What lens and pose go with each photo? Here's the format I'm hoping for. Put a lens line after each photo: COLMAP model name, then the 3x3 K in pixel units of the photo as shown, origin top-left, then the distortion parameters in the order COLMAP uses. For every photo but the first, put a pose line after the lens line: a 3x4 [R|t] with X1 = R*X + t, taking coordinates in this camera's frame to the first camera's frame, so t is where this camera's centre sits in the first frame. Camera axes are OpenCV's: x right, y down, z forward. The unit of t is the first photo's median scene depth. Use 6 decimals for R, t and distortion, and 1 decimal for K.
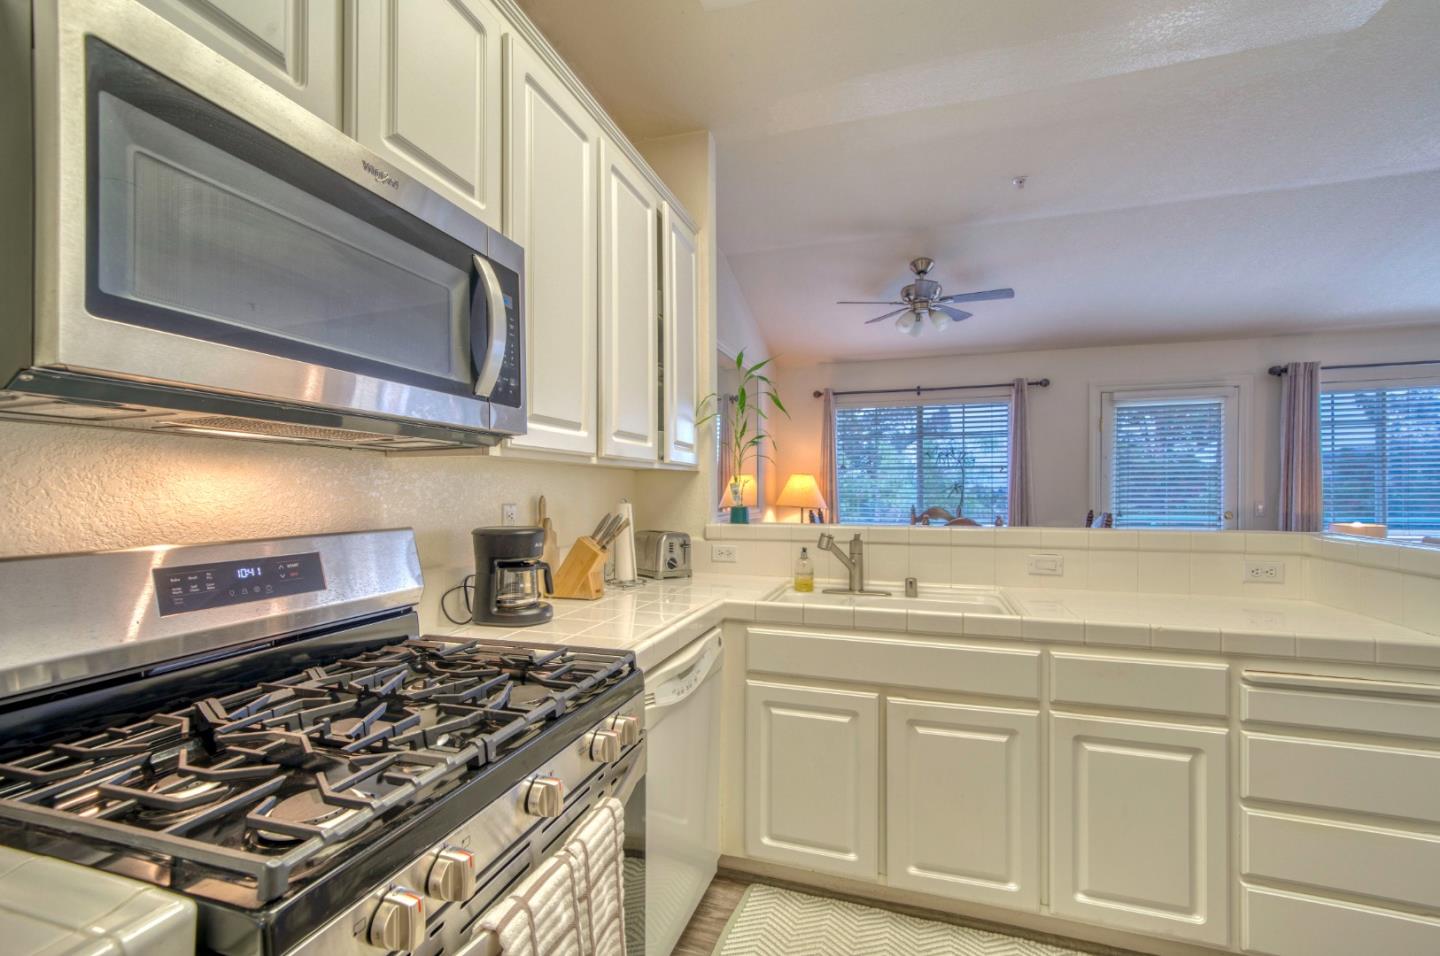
lens RADIAL K [[605.5, 0, 721.8], [0, 605.5, 486.8], [0, 0, 1]] dist [0.000529, 0.001081]
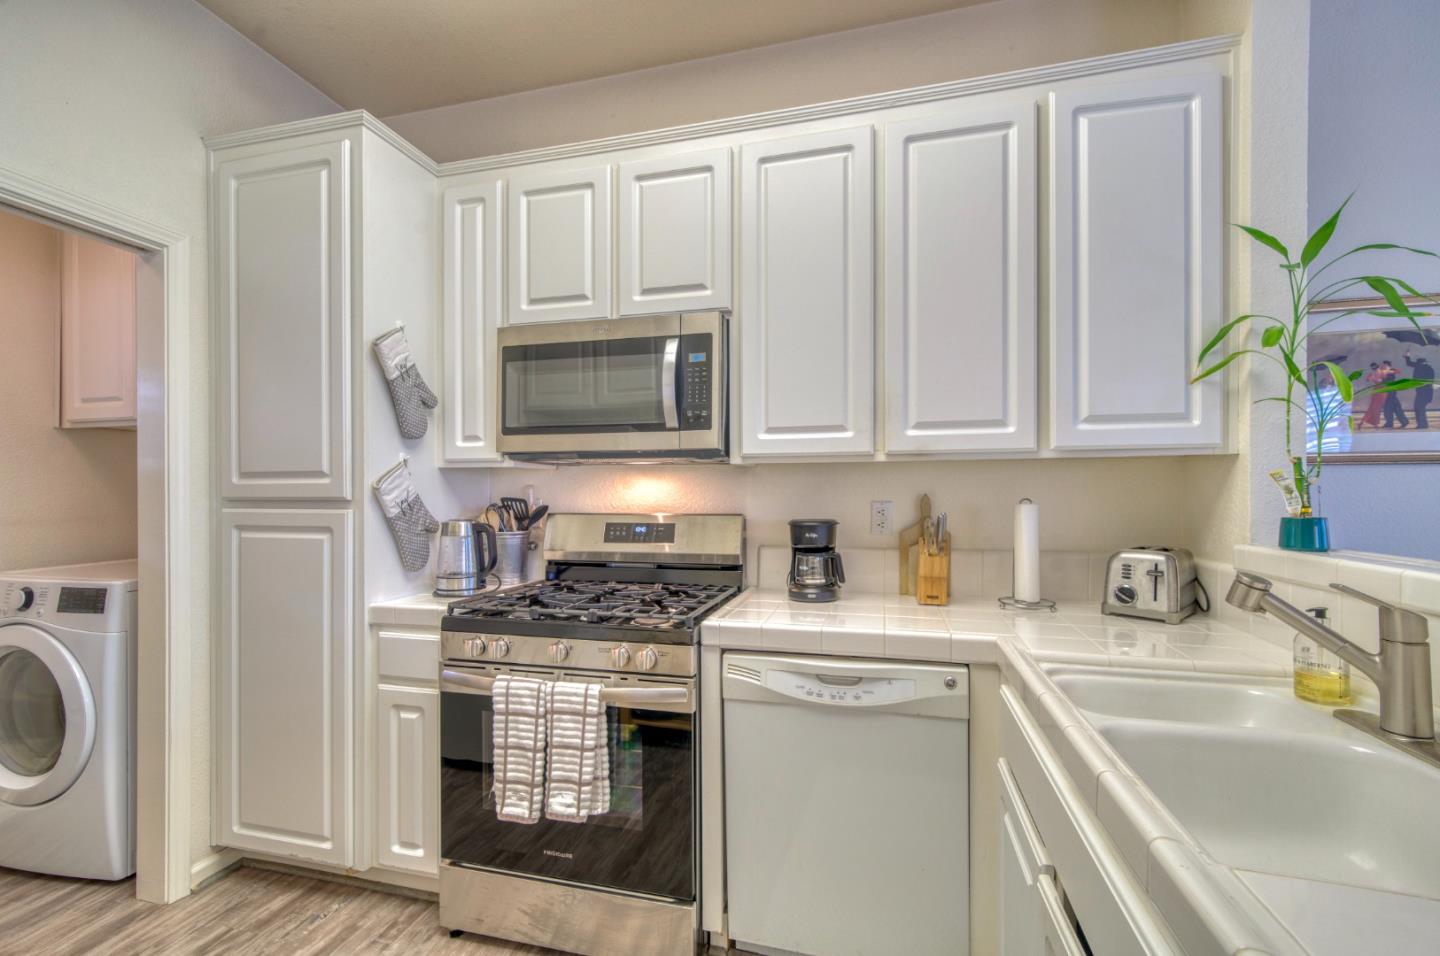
lens RADIAL K [[629.6, 0, 714.3], [0, 629.6, 496.1], [0, 0, 1]] dist [0.002028, 0.001219]
pose [[0.040651, 0.007213, -0.999147, 0.663476], [0.010558, 0.999915, 0.007648, 0.006891], [0.999118, -0.010860, 0.040572, 0.563981]]
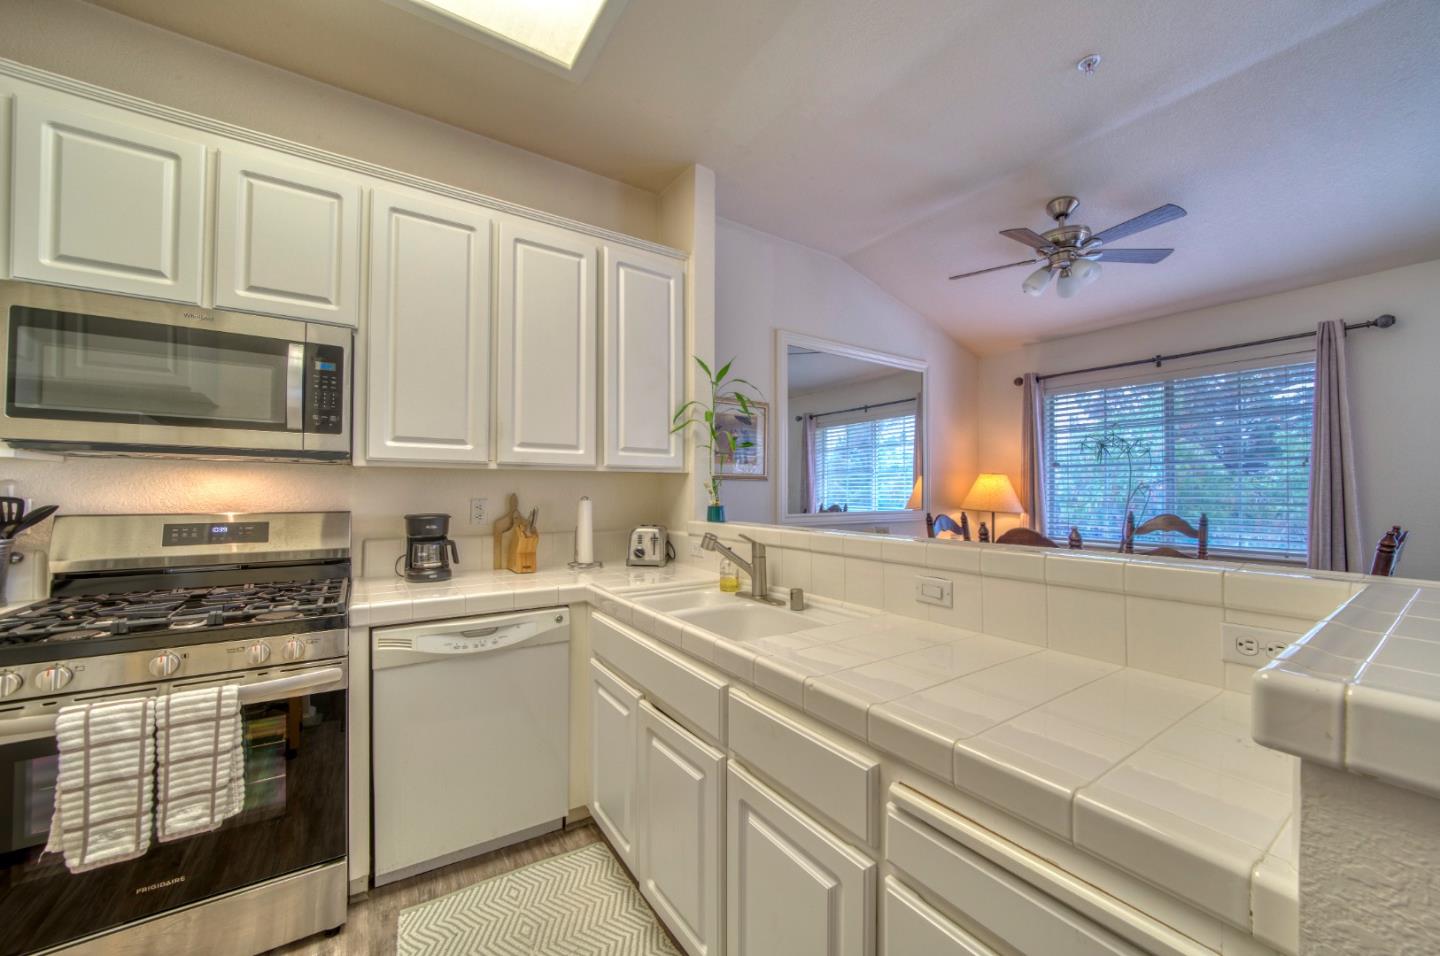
lens RADIAL K [[536.1, 0, 723.8], [0, 536.1, 485.4], [0, 0, 1]] dist [-0.016225, 0.002085]
pose [[0.781019, -0.002262, -0.624504, 0.751779], [-0.000636, 0.999990, -0.004418, 0.002648], [0.624507, 0.003847, 0.781009, 0.330284]]
